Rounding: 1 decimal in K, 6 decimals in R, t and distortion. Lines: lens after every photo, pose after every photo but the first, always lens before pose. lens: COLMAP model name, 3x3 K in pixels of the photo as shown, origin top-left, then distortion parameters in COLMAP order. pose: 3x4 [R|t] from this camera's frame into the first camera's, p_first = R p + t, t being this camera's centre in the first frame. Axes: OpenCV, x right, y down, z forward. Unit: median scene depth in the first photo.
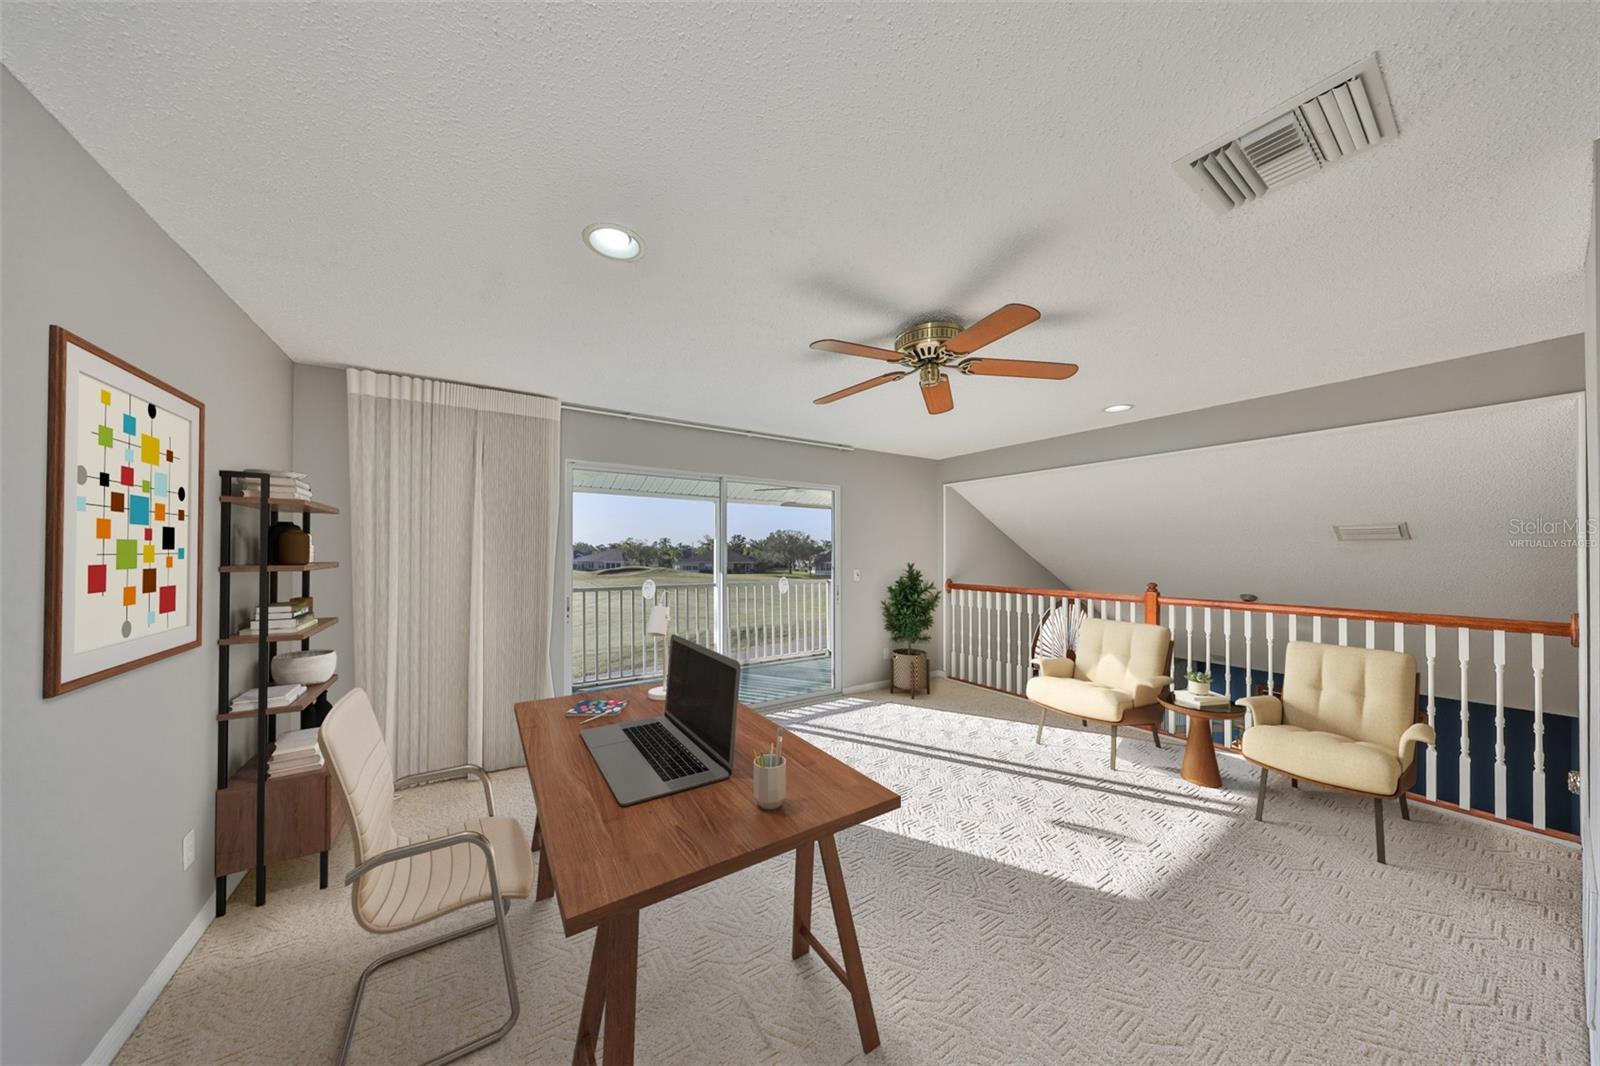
lens RADIAL K [[748.7, 0, 800.0], [0, 748.7, 533.0], [0, 0, 1]] dist [0.000638, 0.000233]
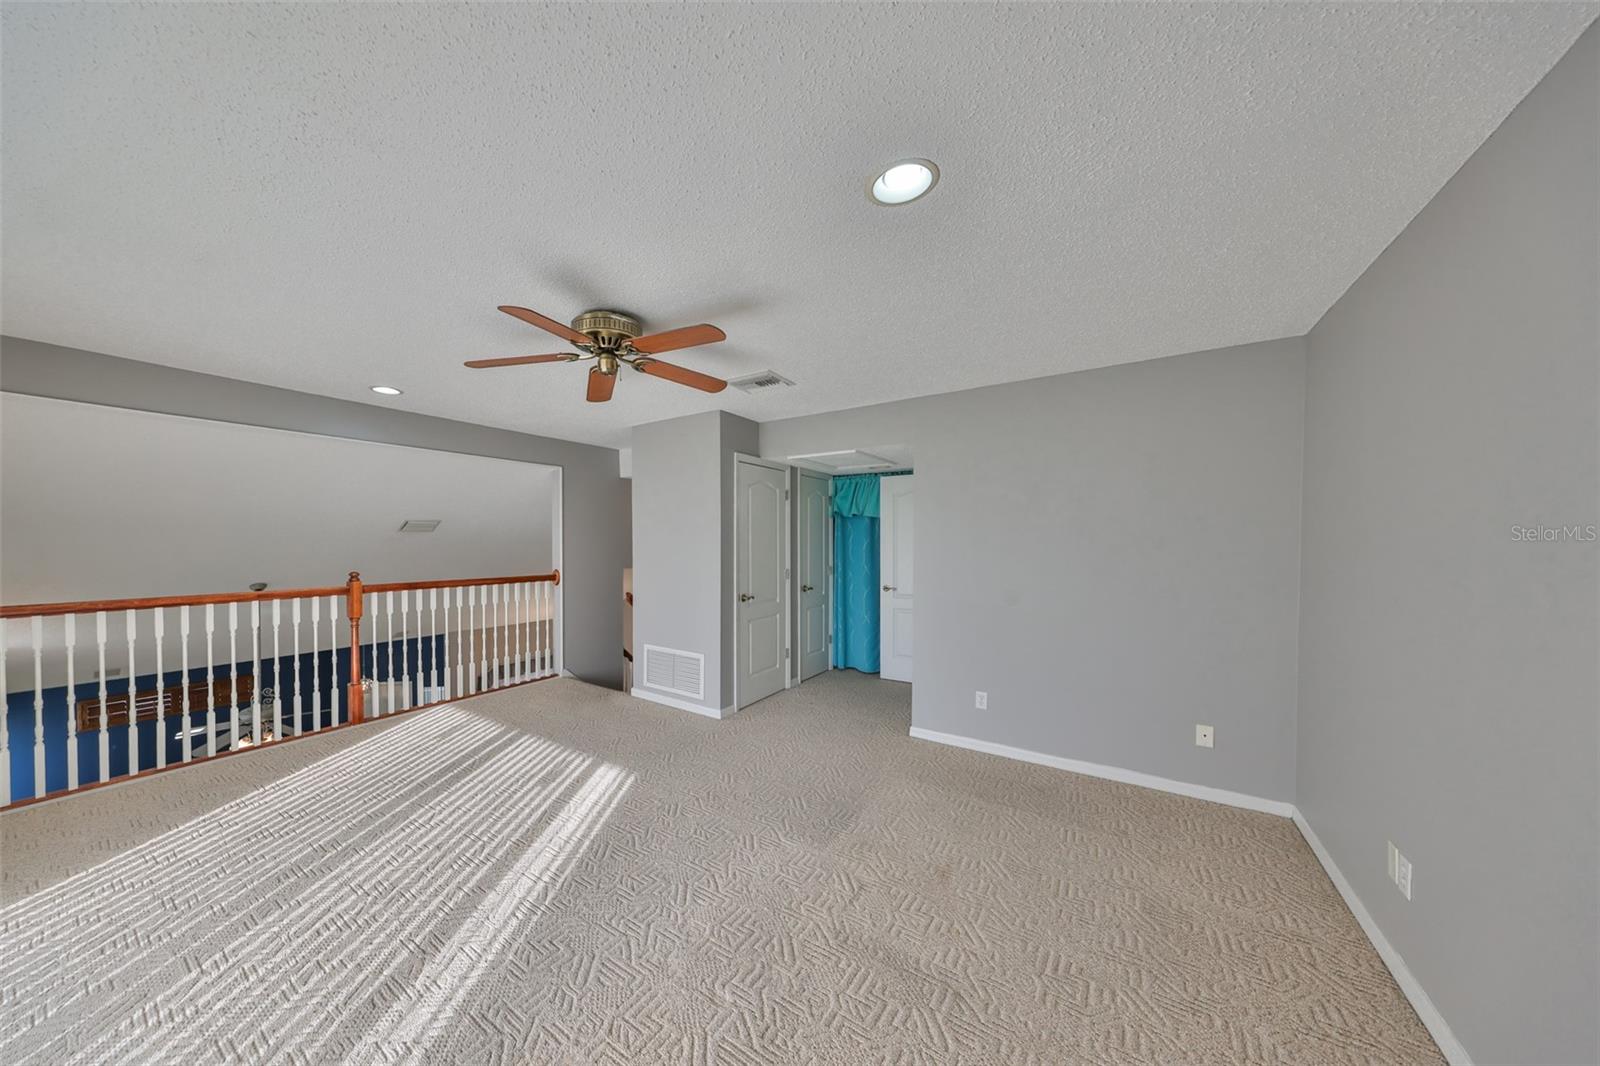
lens RADIAL K [[517.0, 0, 809.8], [0, 517.0, 541.7], [0, 0, 1]] dist [-0.000473, -0.000081]
pose [[-0.589264, -0.005483, 0.807922, -0.414794], [-0.022685, 0.999695, -0.009761, 0.019683], [-0.807622, -0.024079, -0.589209, 0.918703]]
